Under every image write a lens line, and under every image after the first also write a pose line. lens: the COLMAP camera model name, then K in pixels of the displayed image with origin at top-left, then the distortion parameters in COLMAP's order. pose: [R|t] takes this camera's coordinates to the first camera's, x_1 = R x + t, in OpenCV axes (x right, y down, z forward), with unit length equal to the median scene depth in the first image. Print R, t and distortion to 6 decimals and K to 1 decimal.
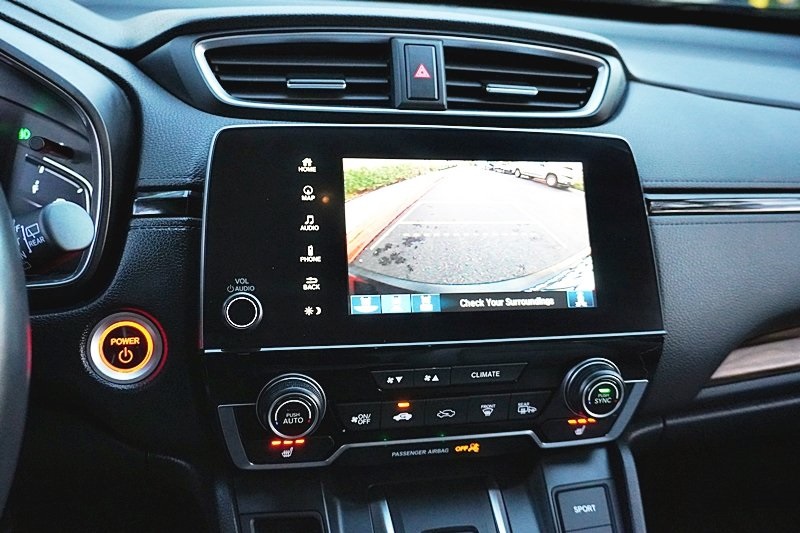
lens RADIAL K [[736.1, 0, 396.8], [0, 736.1, 265.2], [0, 0, 1]] dist [-0.001517, 0.000000]
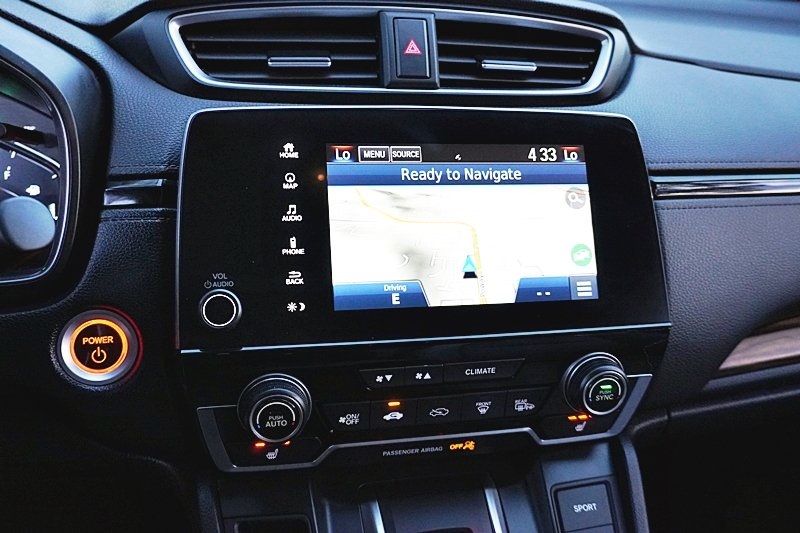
lens RADIAL K [[736.1, 0, 396.2], [0, 736.1, 265.1], [0, 0, 1]] dist [-0.001517, 0.000000]
pose [[0.999961, -0.006970, -0.005434, 0.017413], [0.007186, 0.999145, 0.040723, -0.025950], [0.005146, -0.040760, 0.999156, 0.056737]]
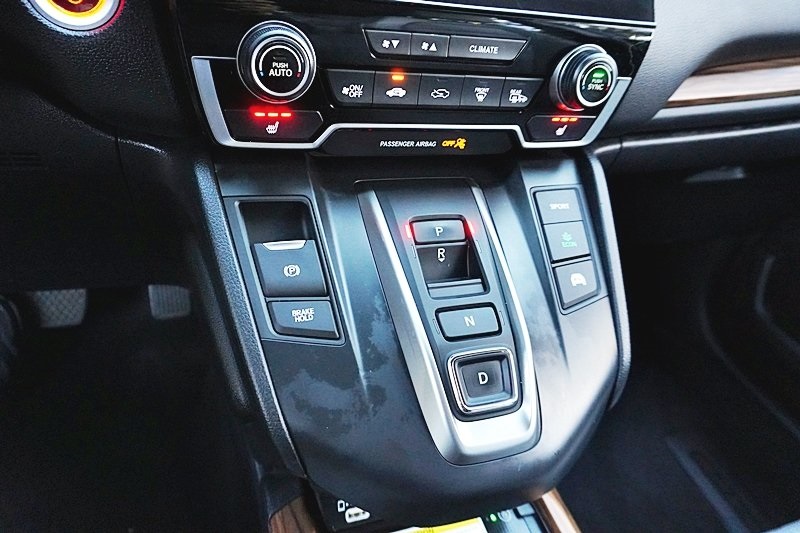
lens RADIAL K [[537.1, 0, 395.6], [0, 537.1, 270.3], [0, 0, 1]] dist [-0.042435, 0.029946]
pose [[0.992958, -0.009965, 0.118048, -0.071927], [-0.017533, 0.973121, 0.229624, 0.256801], [-0.117163, -0.230077, 0.966094, 0.274629]]
